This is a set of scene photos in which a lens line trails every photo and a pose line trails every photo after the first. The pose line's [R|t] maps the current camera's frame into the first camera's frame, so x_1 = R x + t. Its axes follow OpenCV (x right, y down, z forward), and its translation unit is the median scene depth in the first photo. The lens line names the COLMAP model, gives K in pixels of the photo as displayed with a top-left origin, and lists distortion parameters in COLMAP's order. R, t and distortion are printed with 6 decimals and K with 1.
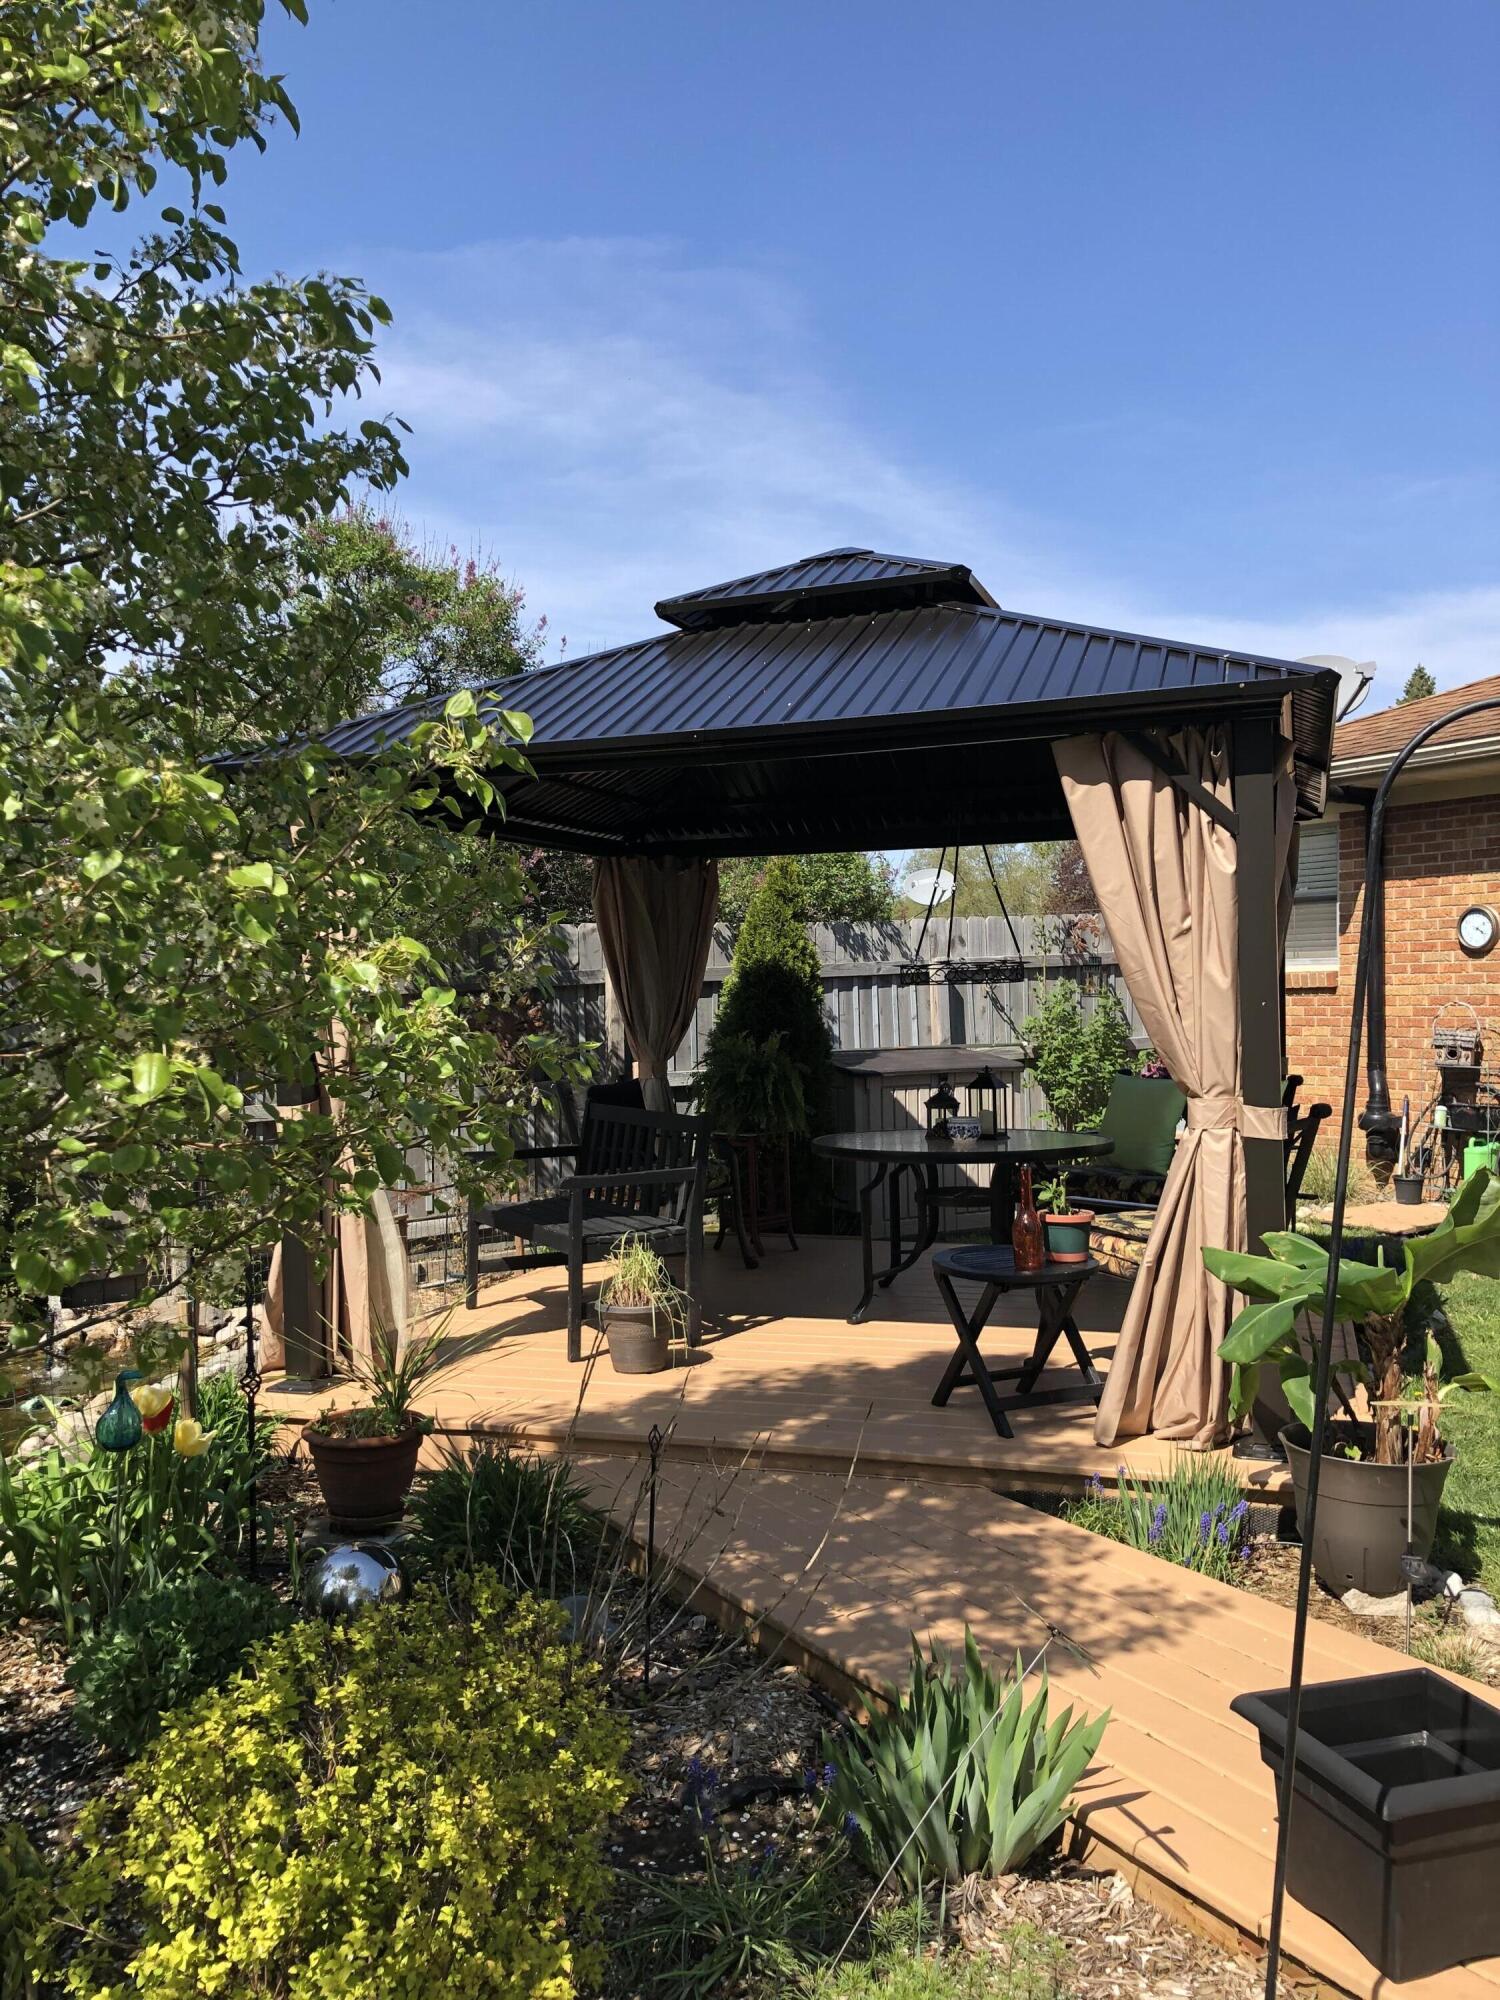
lens RADIAL K [[1624.8, 0, 749.4], [0, 1624.8, 994.7], [0, 0, 1]] dist [-0.009512, -0.003424]
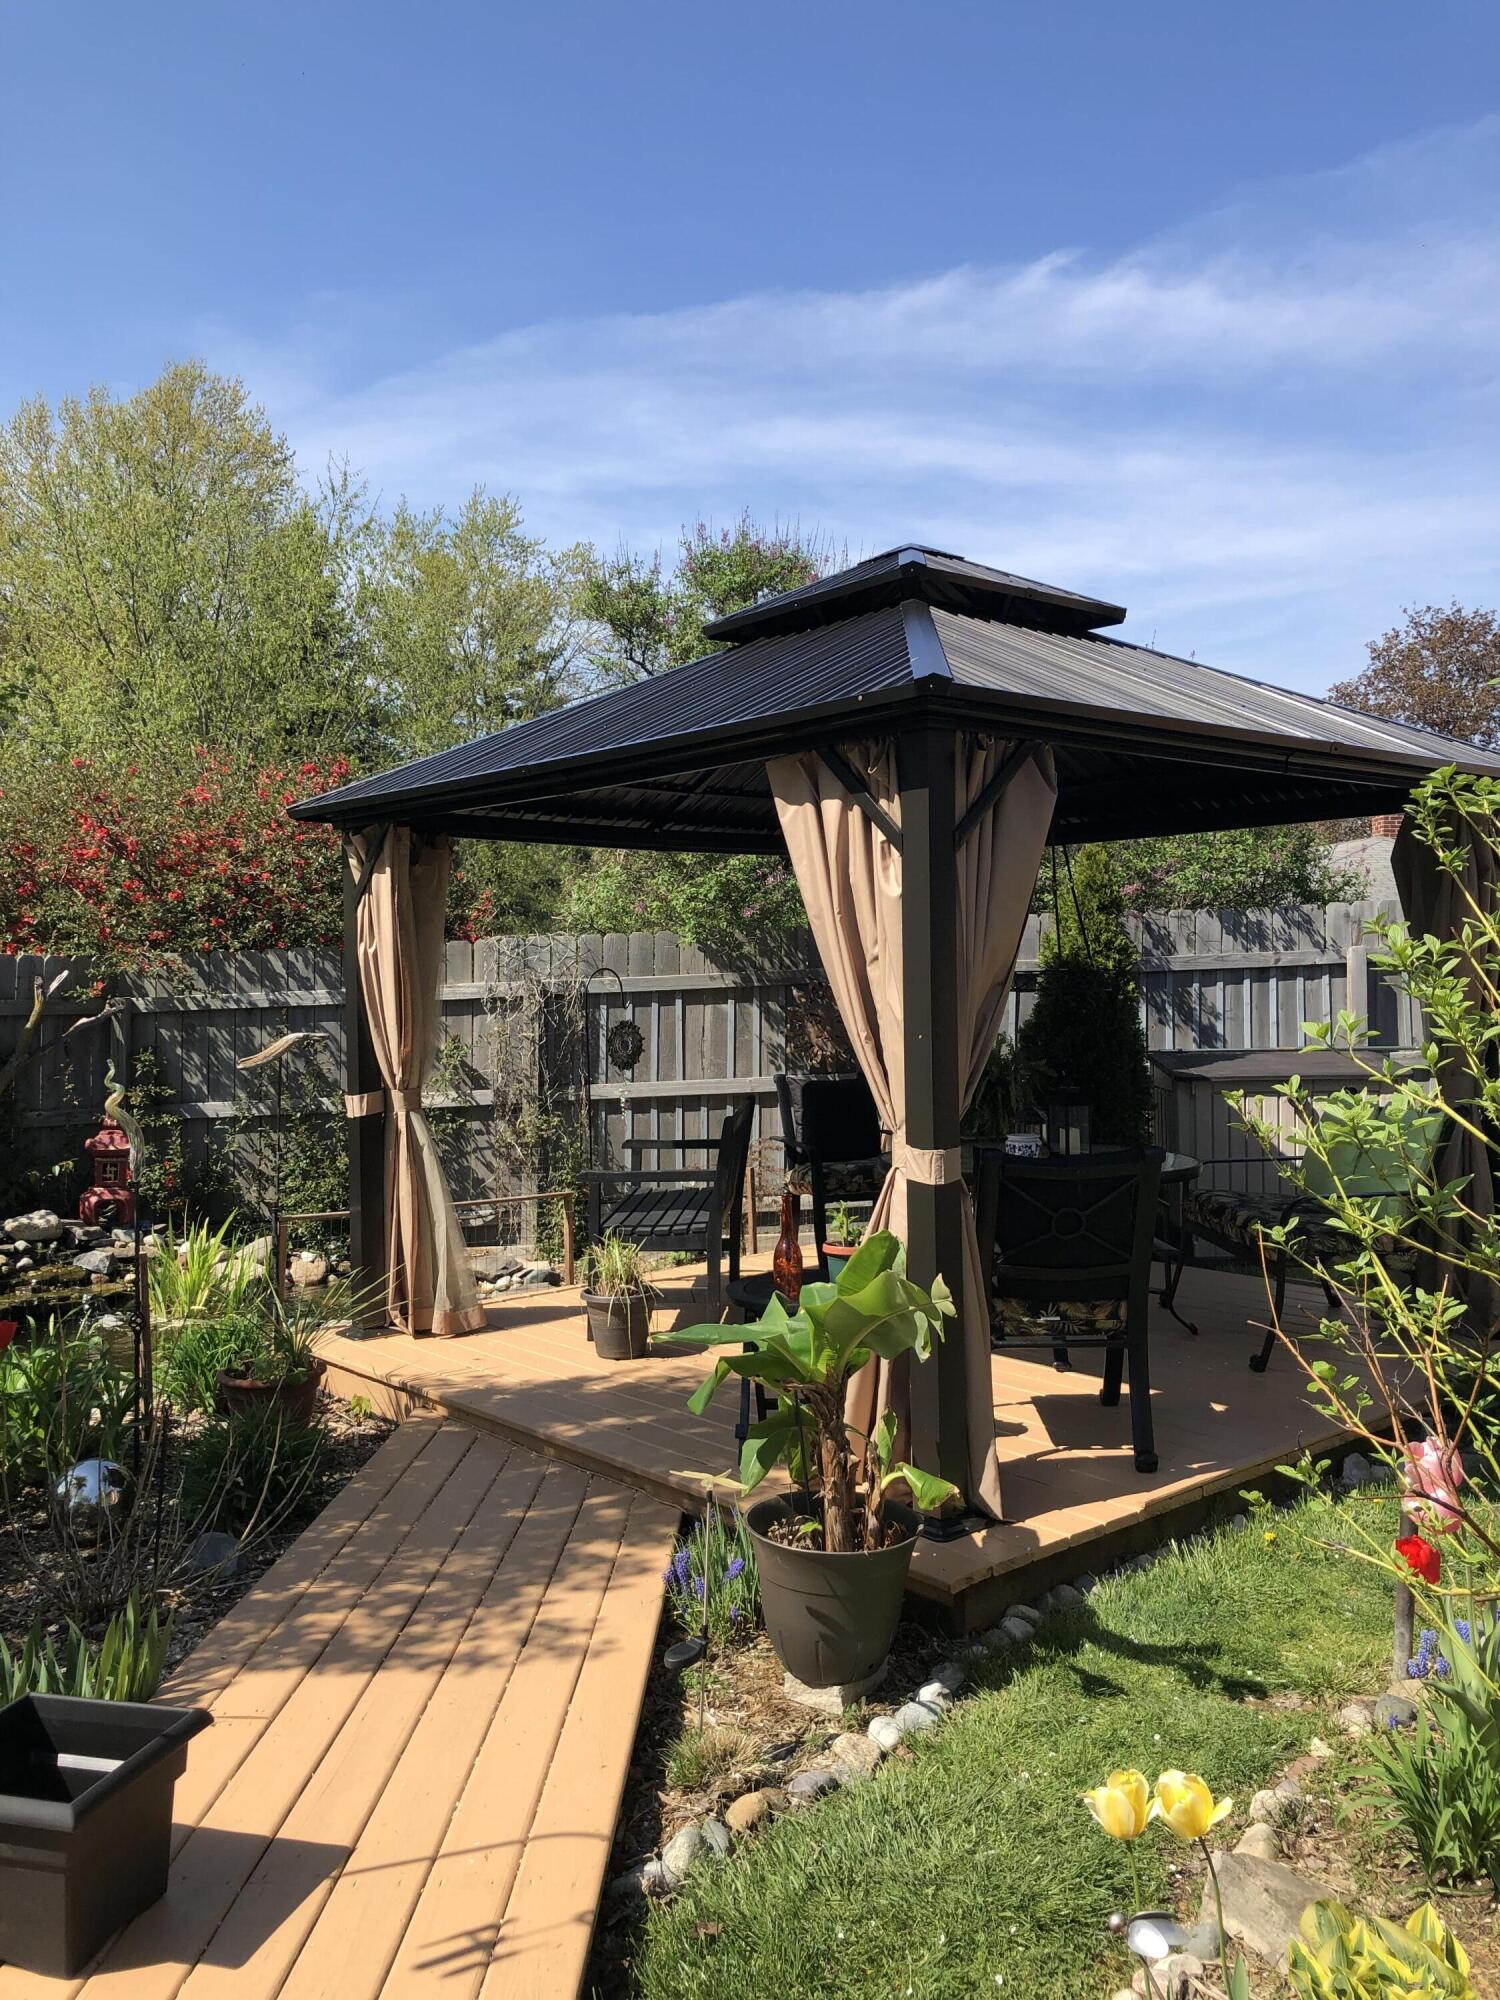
lens RADIAL K [[1656.8, 0, 749.9], [0, 1656.8, 1002.5], [0, 0, 1]] dist [0.044203, -0.000272]
pose [[0.868697, 0.022621, -0.494828, 0.545665], [-0.009233, 0.999523, 0.029484, -0.032856], [0.495258, -0.021044, 0.868491, 0.105481]]
